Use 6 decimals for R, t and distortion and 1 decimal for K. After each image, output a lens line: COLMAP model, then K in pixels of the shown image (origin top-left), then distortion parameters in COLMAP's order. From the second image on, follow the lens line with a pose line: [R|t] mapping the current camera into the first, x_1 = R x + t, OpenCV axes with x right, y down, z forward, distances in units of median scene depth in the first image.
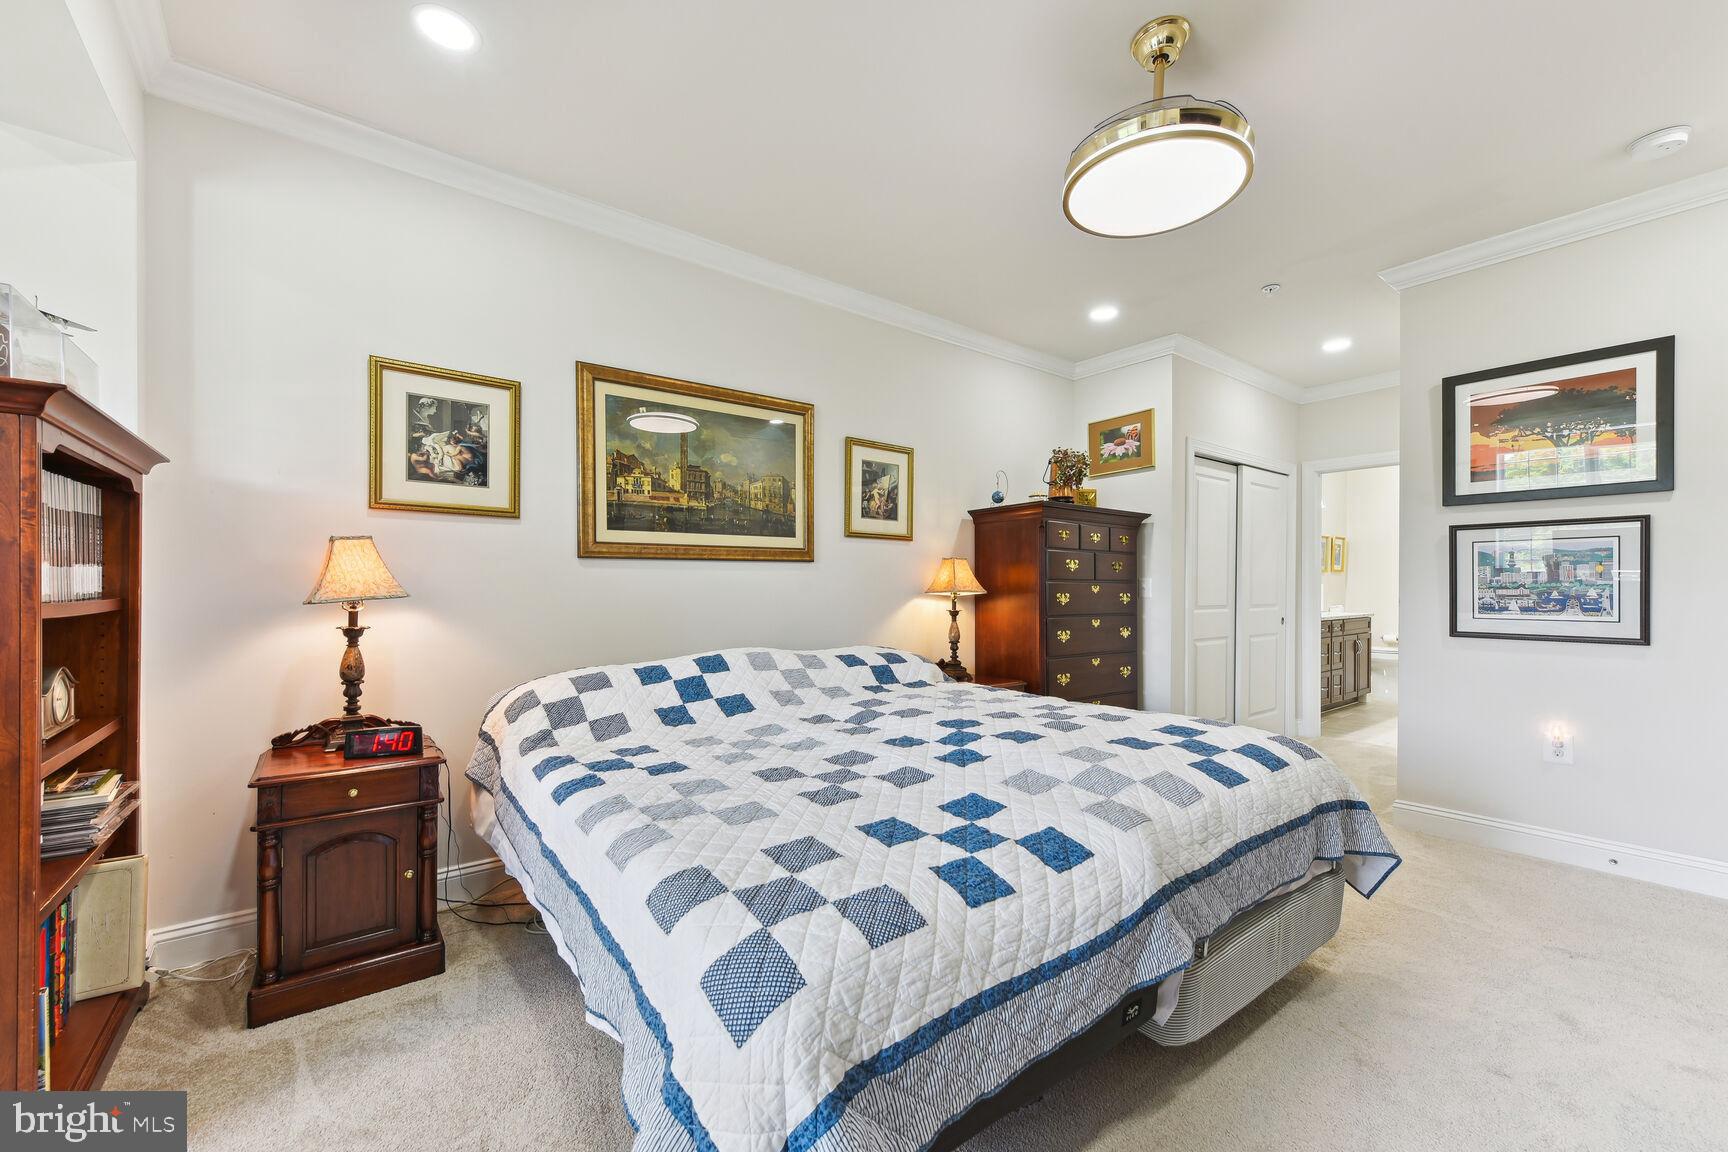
lens RADIAL K [[681.3, 0, 860.5], [0, 681.3, 573.8], [0, 0, 1]] dist [0.002936, -0.000185]
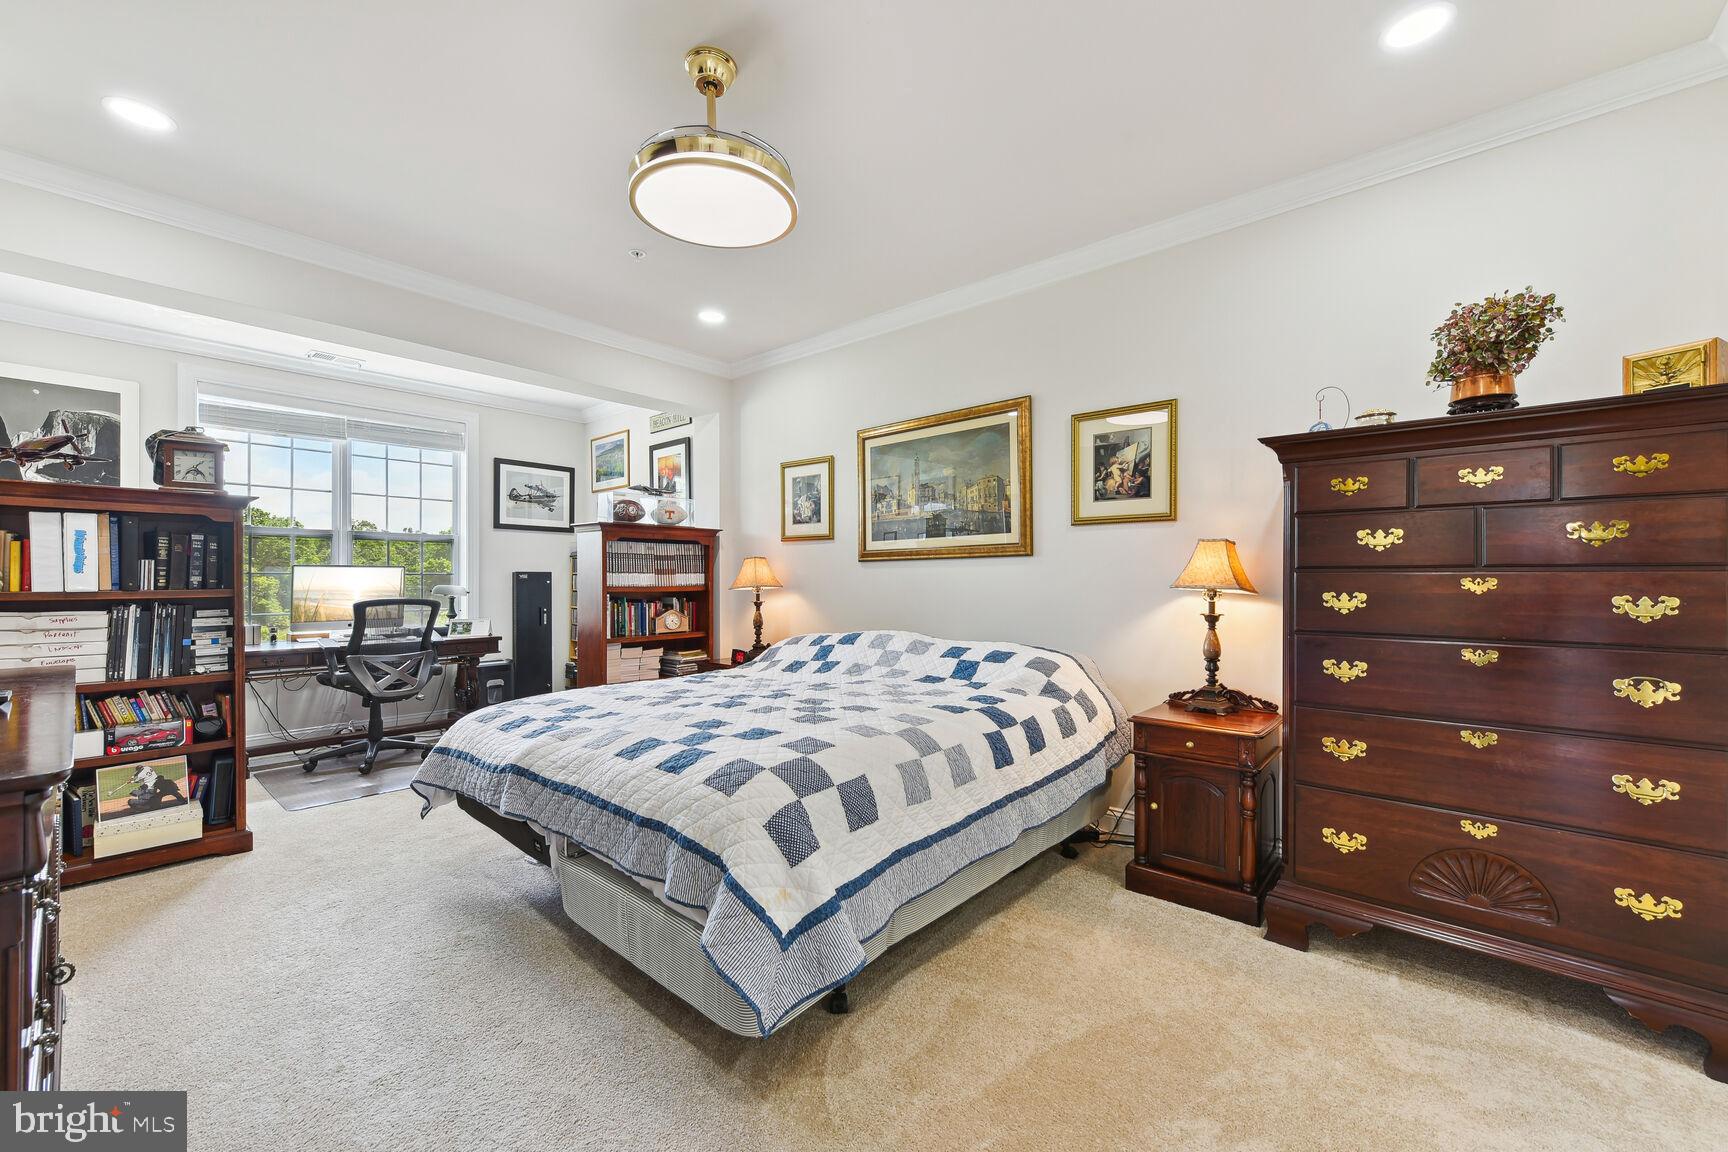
lens RADIAL K [[681.3, 0, 860.5], [0, 681.3, 573.8], [0, 0, 1]] dist [0.002936, -0.000185]
pose [[0.200783, -0.009689, -0.979588, 0.848528], [0.022016, 0.999743, -0.005375, 0.008583], [0.979388, -0.020487, 0.200945, 0.567240]]
